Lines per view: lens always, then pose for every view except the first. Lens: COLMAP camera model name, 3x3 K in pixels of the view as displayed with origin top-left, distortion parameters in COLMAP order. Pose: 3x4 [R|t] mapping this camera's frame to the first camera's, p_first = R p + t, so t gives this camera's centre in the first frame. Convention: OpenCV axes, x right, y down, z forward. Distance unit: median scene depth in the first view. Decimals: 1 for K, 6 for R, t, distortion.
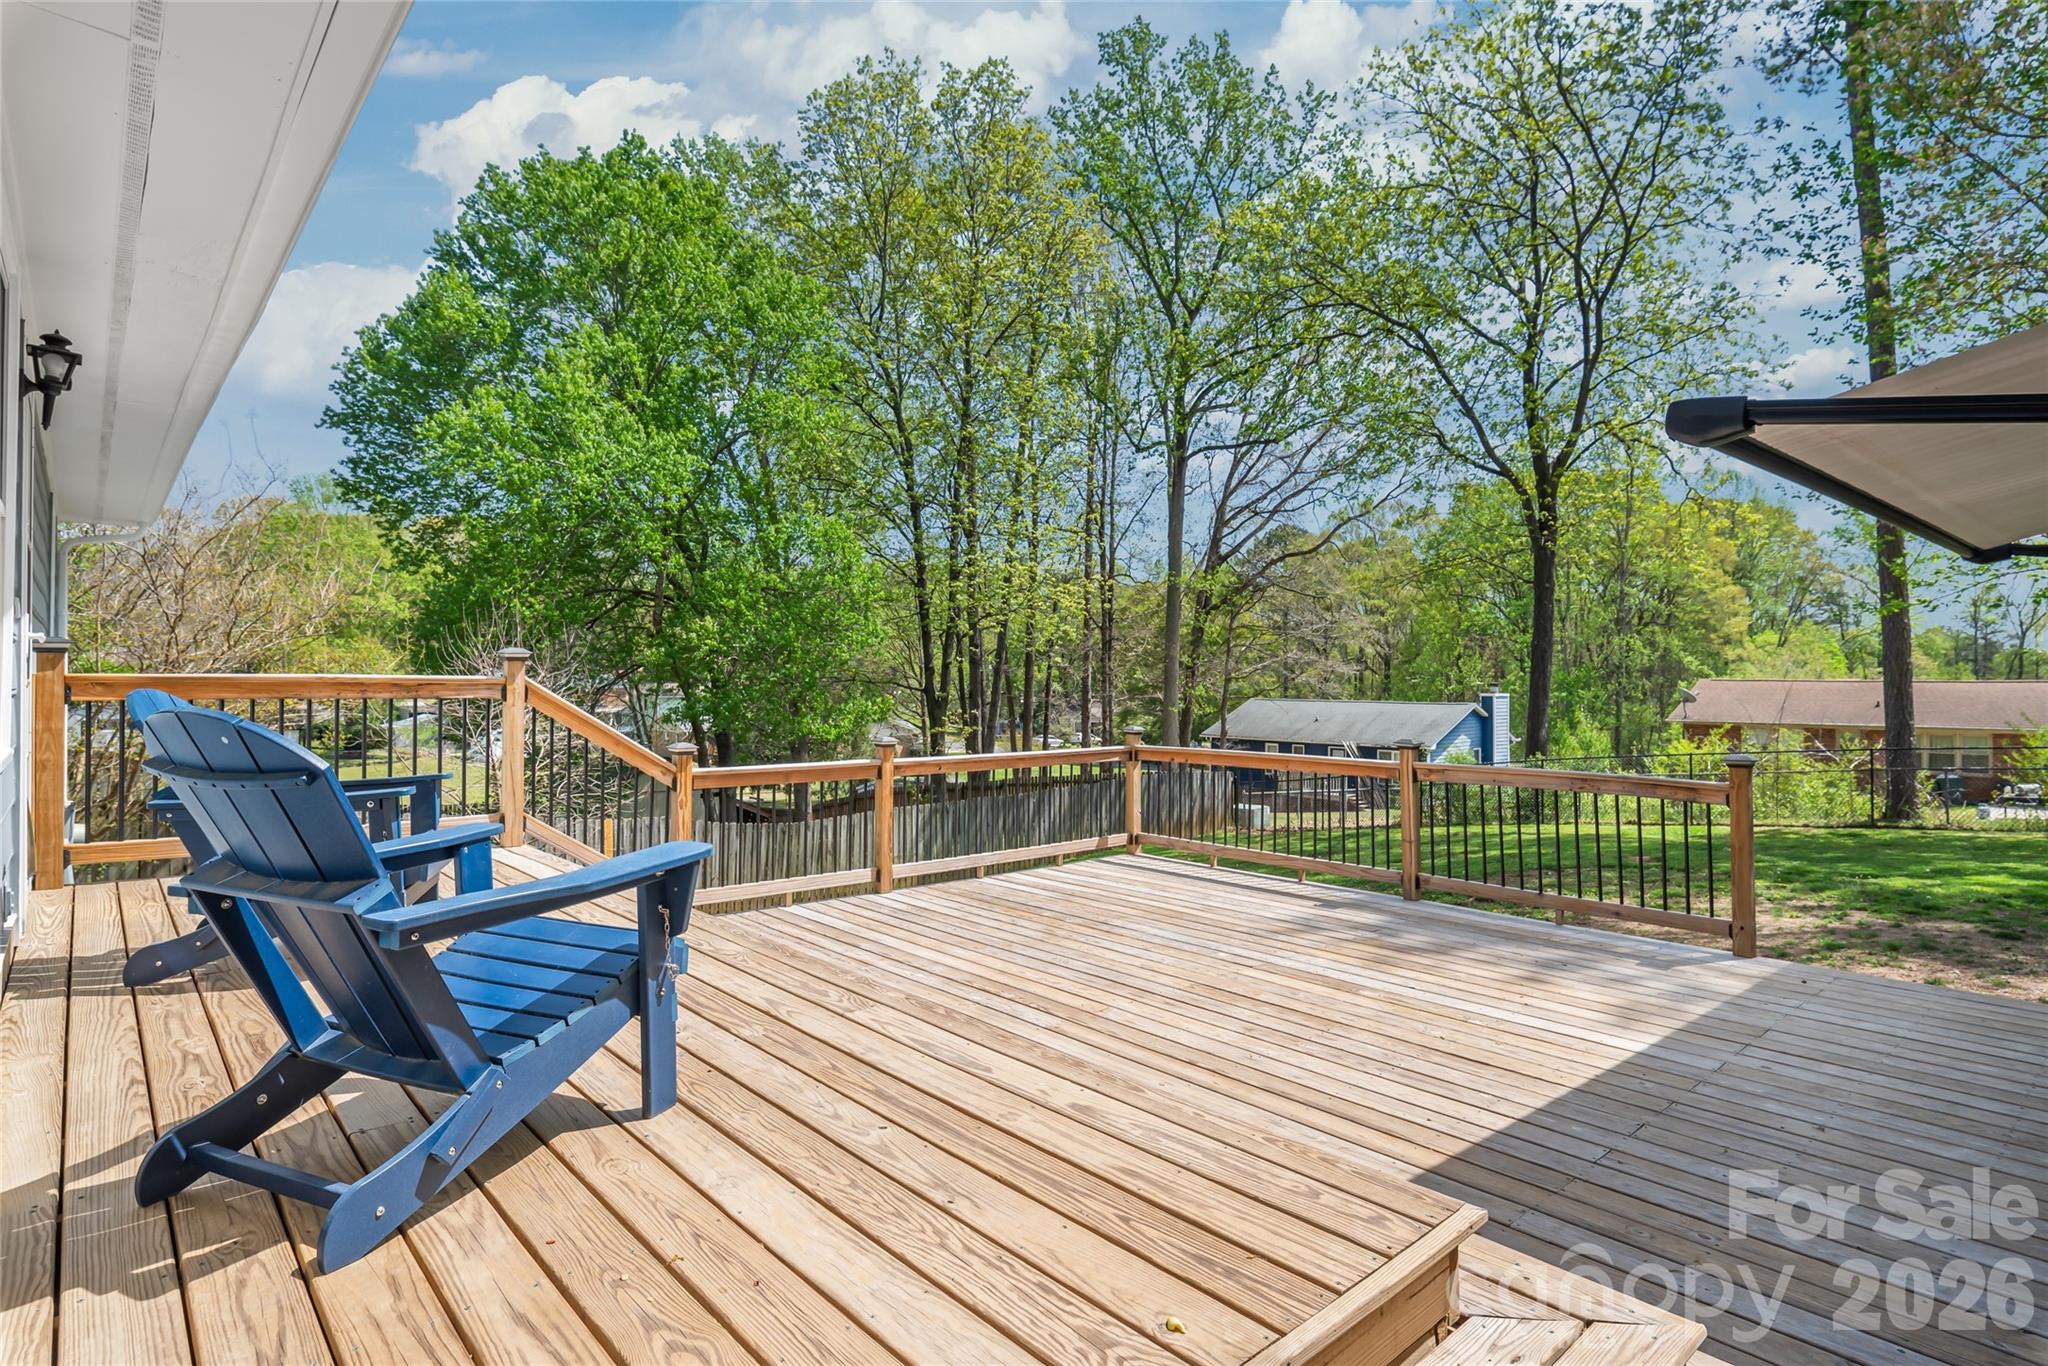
lens RADIAL K [[1085.2, 0, 1021.2], [0, 1085.2, 671.5], [0, 0, 1]] dist [0.004401, -0.002315]
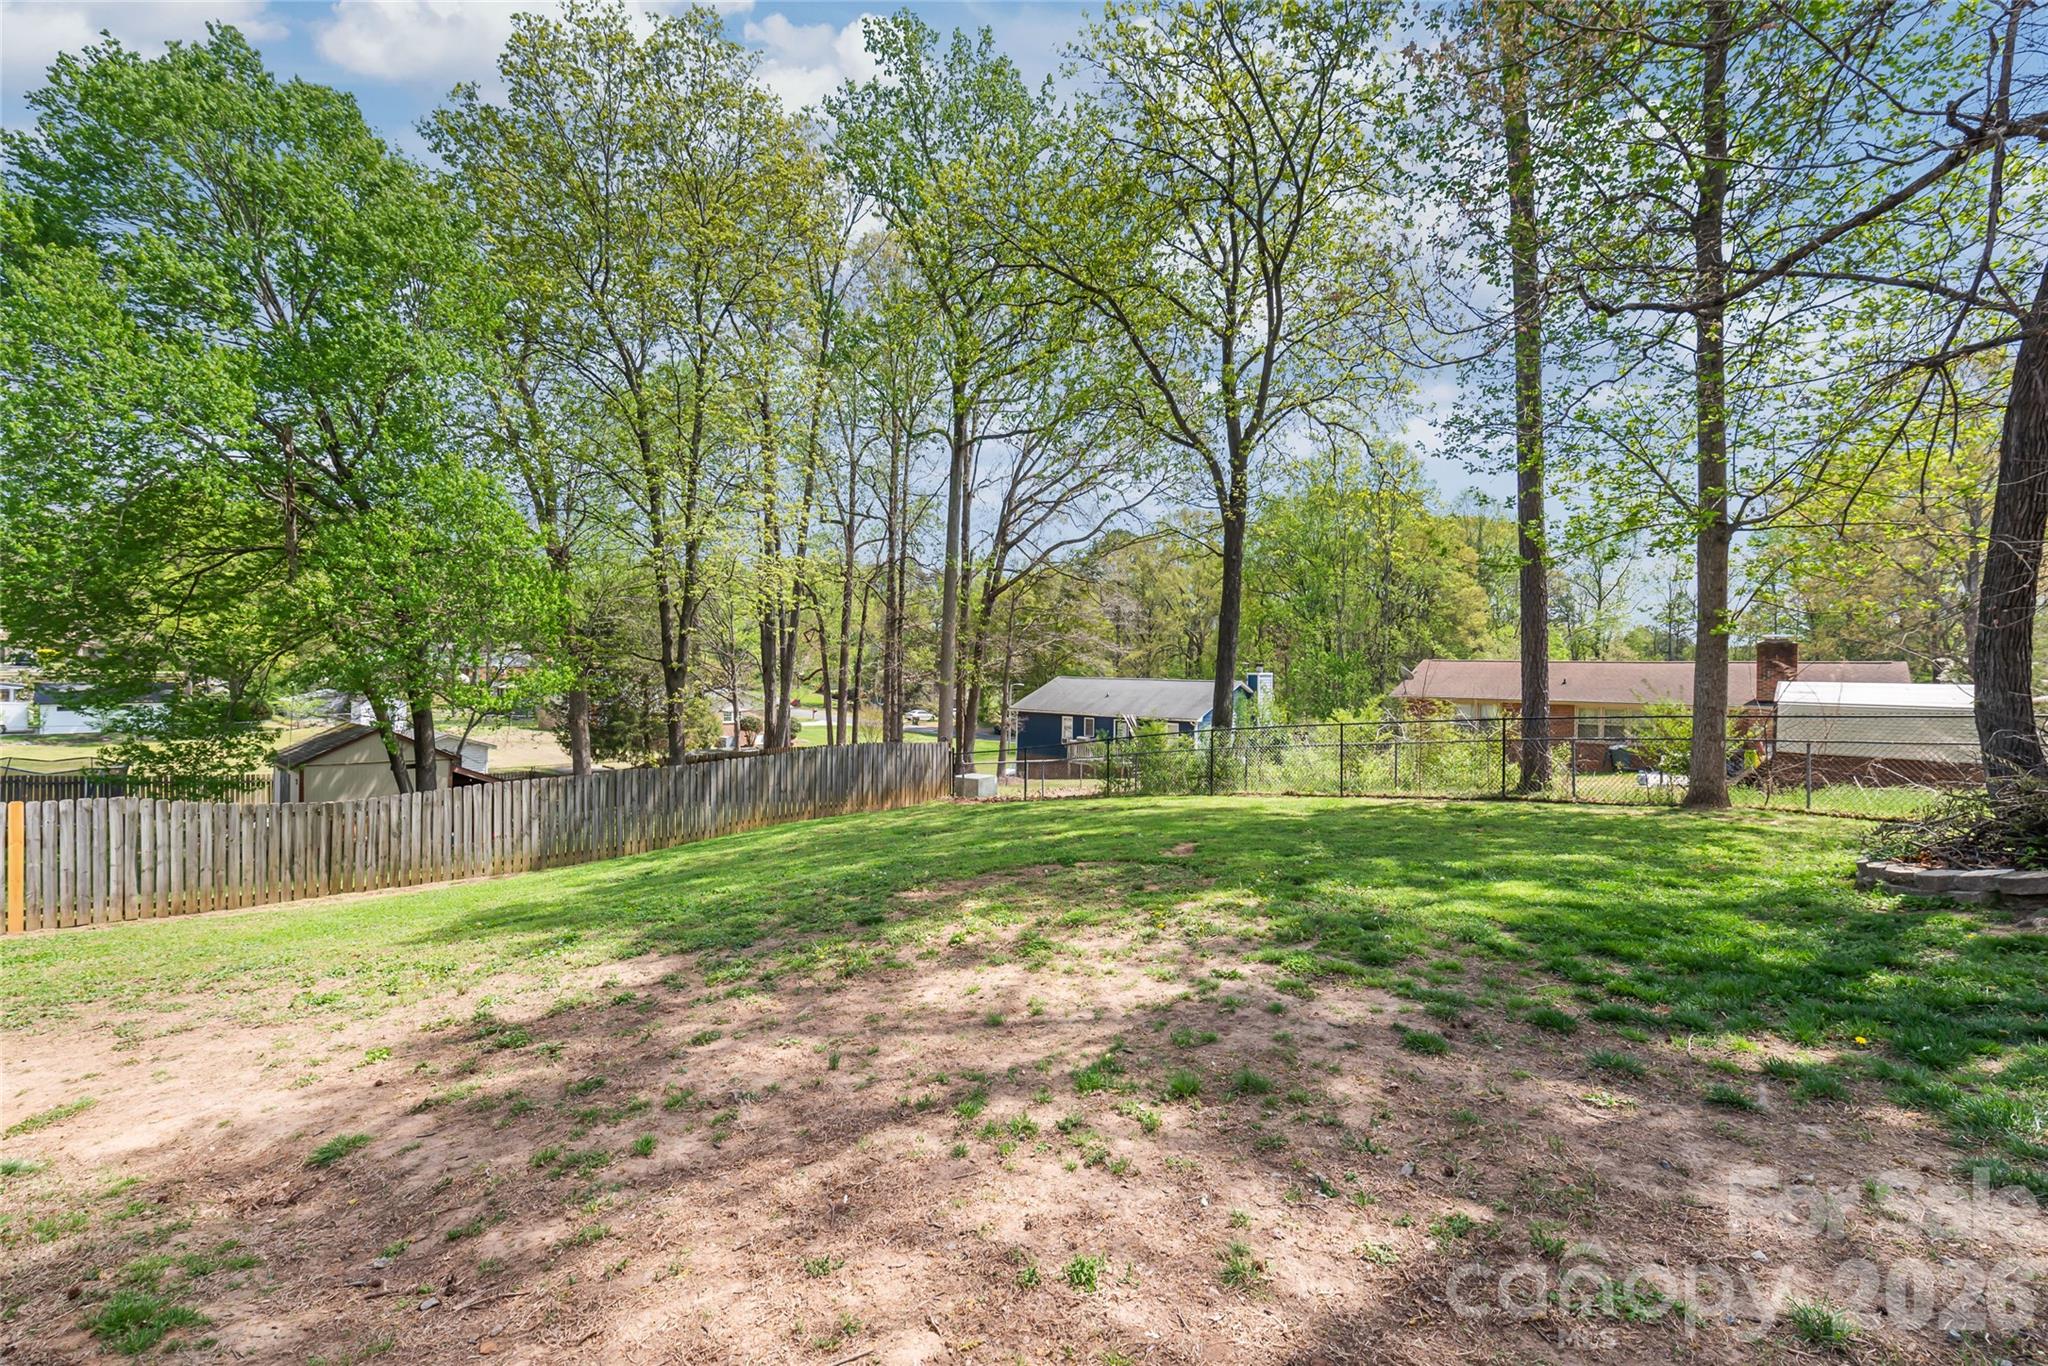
lens RADIAL K [[894.0, 0, 1027.1], [0, 894.0, 689.2], [0, 0, 1]] dist [0.000481, -0.001147]
pose [[0.995800, 0.005236, 0.091408, 0.141952], [-0.008408, 0.999374, 0.034361, 0.010410], [-0.091171, -0.034985, 0.995221, 0.121334]]
